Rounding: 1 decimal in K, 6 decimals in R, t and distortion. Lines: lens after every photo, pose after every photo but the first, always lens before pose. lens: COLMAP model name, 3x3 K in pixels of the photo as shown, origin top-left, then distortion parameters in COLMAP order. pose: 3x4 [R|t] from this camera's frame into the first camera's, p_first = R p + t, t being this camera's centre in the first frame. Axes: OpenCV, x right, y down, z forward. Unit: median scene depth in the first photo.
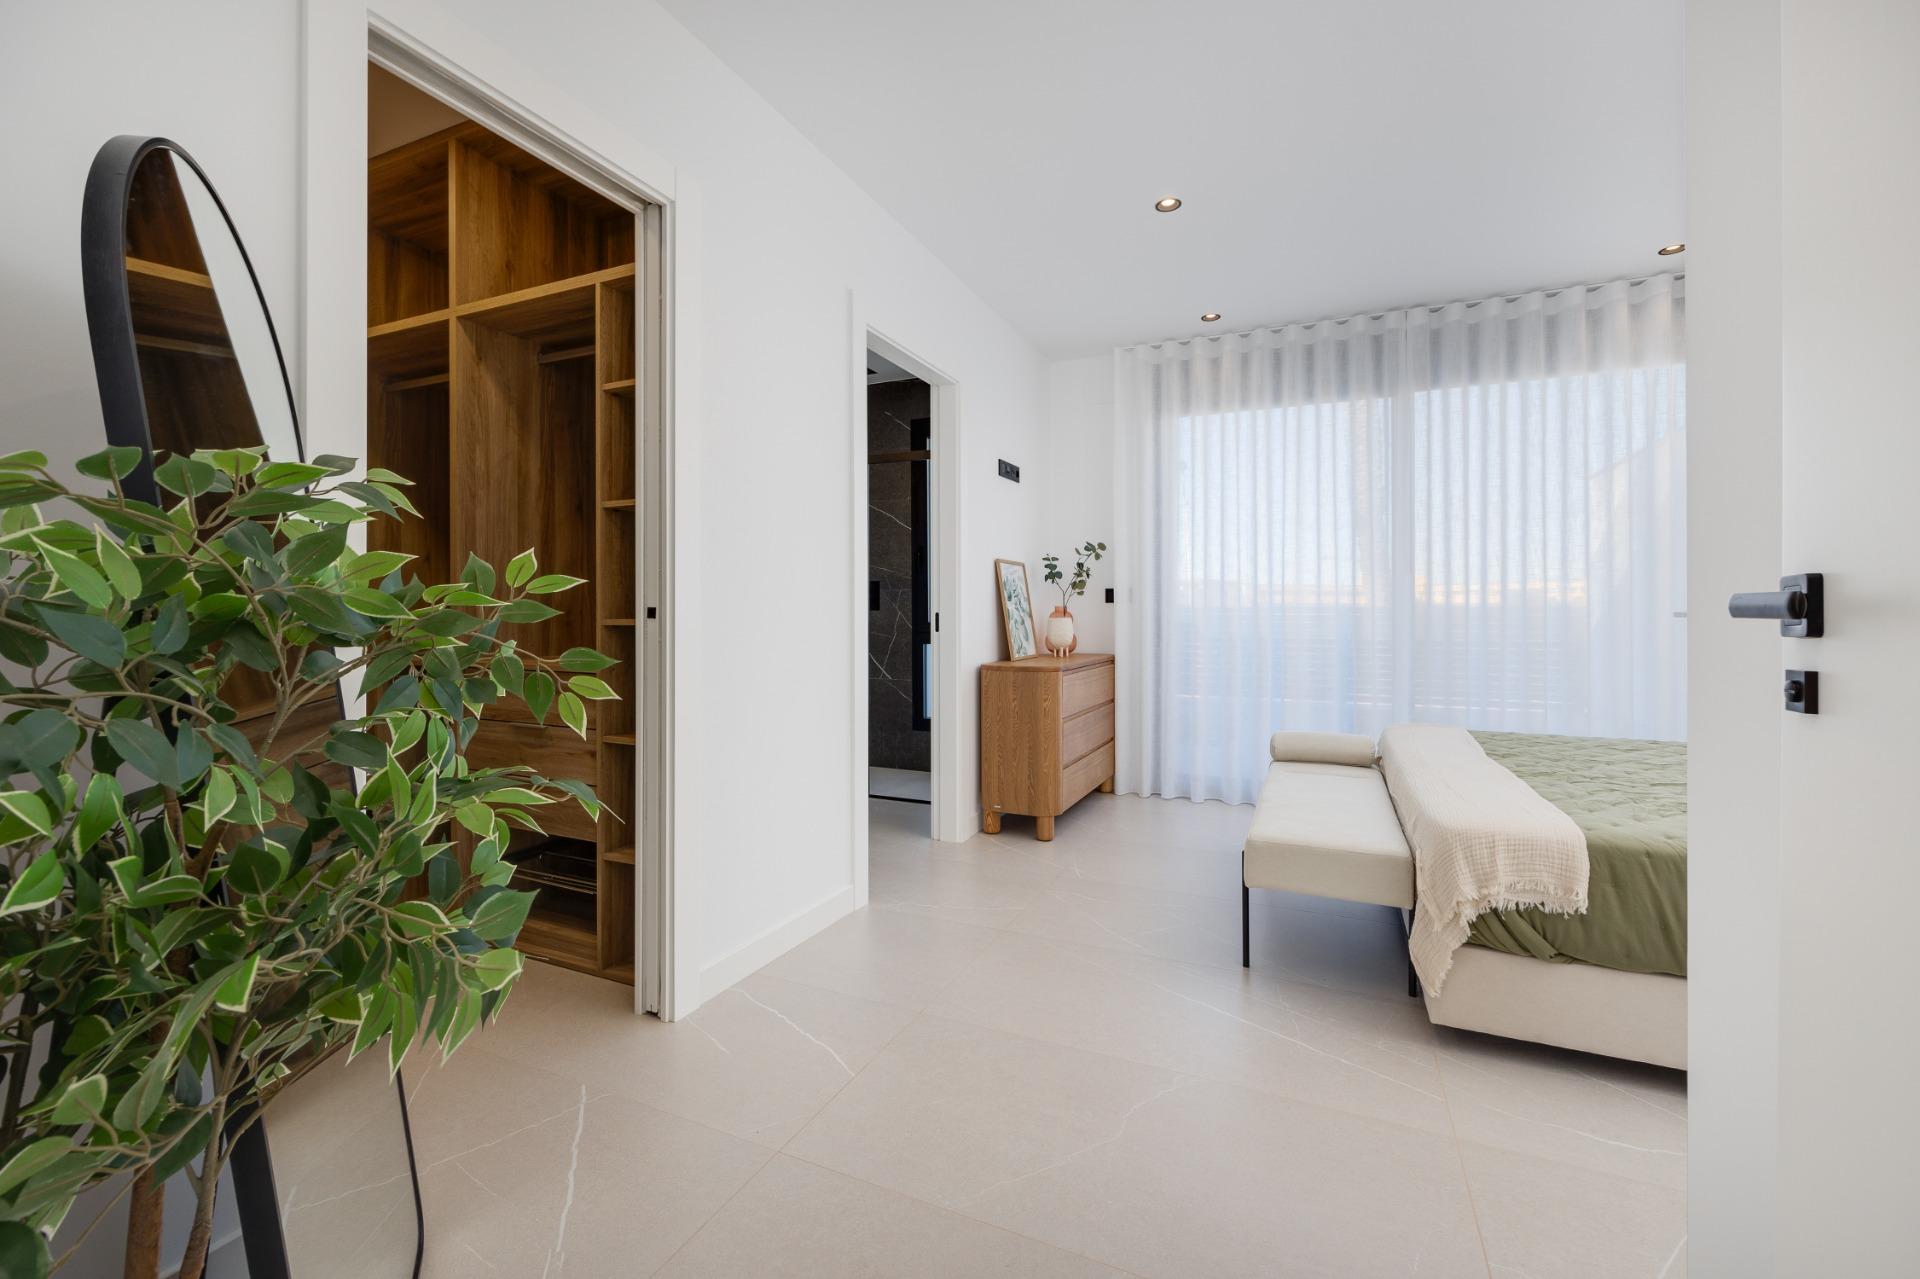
lens RADIAL K [[773.0, 0, 950.1], [0, 773.0, 629.4], [0, 0, 1]] dist [0.000148, -0.000030]
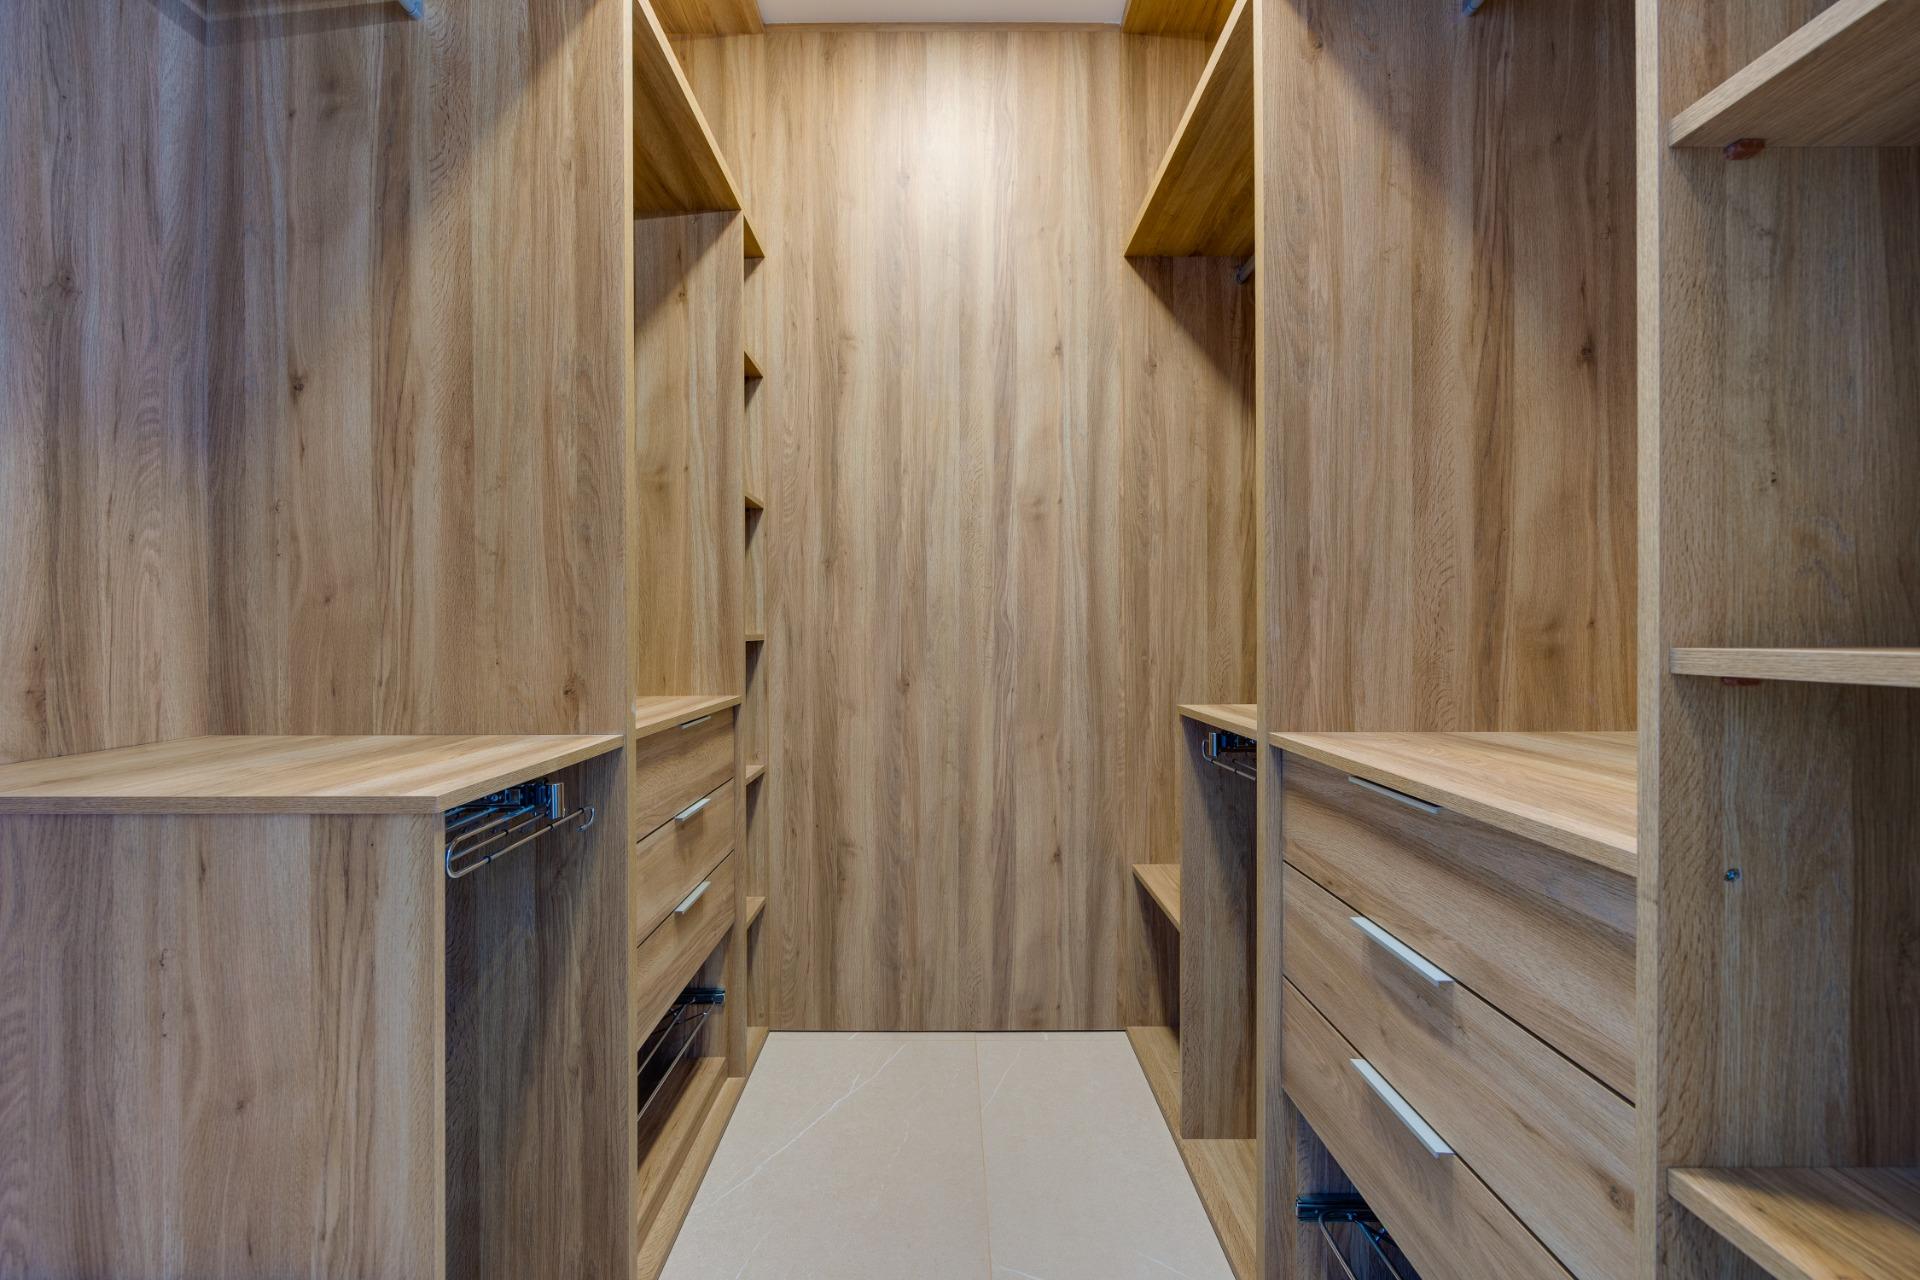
lens RADIAL K [[773.0, 0, 950.1], [0, 773.0, 629.9], [0, 0, 1]] dist [0.000148, -0.000030]
pose [[0.404844, -0.005141, -0.914371, -0.320343], [-0.014067, 0.999831, -0.011850, -0.010806], [0.914278, 0.017660, 0.404703, 0.696734]]
